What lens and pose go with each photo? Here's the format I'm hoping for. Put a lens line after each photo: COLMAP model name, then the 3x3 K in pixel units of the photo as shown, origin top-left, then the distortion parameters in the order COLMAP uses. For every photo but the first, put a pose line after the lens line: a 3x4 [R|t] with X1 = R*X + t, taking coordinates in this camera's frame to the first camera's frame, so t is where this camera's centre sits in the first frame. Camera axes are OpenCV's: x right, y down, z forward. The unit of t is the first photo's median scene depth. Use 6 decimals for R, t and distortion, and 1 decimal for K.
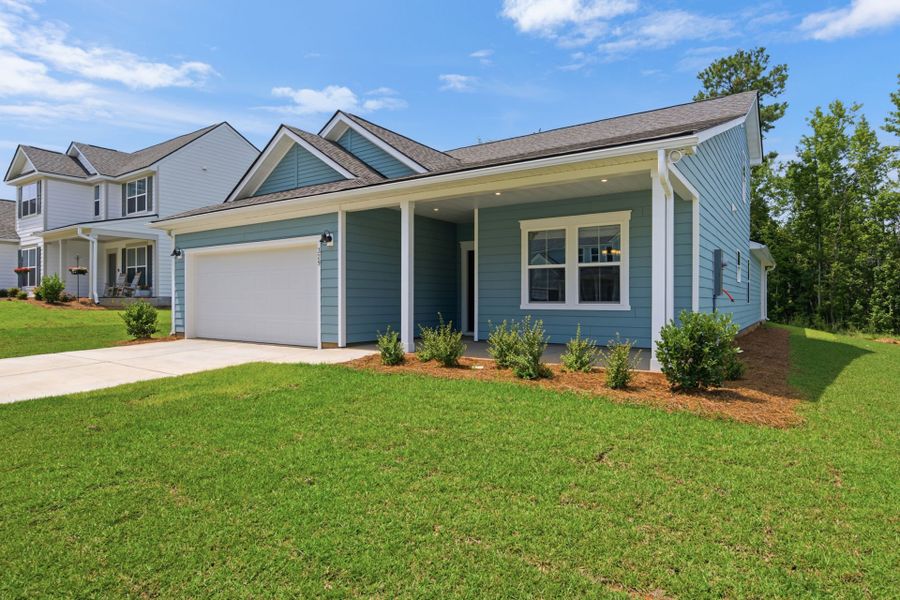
lens RADIAL K [[509.8, 0, 450.0], [0, 509.8, 300.0], [0, 0, 1]] dist [0.000644, 0.000321]
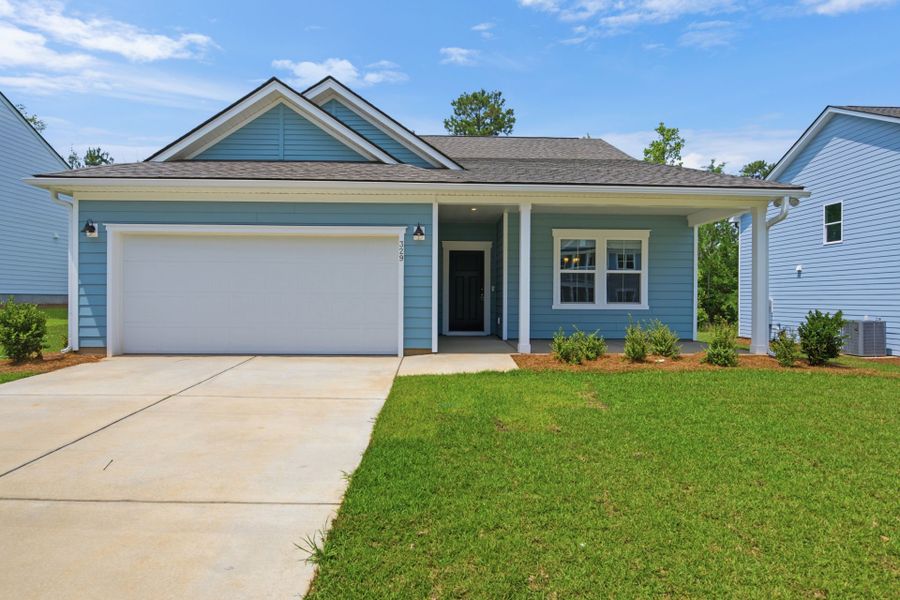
lens RADIAL K [[509.8, 0, 450.0], [0, 509.8, 300.0], [0, 0, 1]] dist [0.000644, 0.000321]
pose [[0.813754, 0.001424, 0.581208, -0.707004], [-0.006058, 0.999963, 0.006033, -0.007078], [-0.581178, -0.008430, 0.813733, 0.240944]]
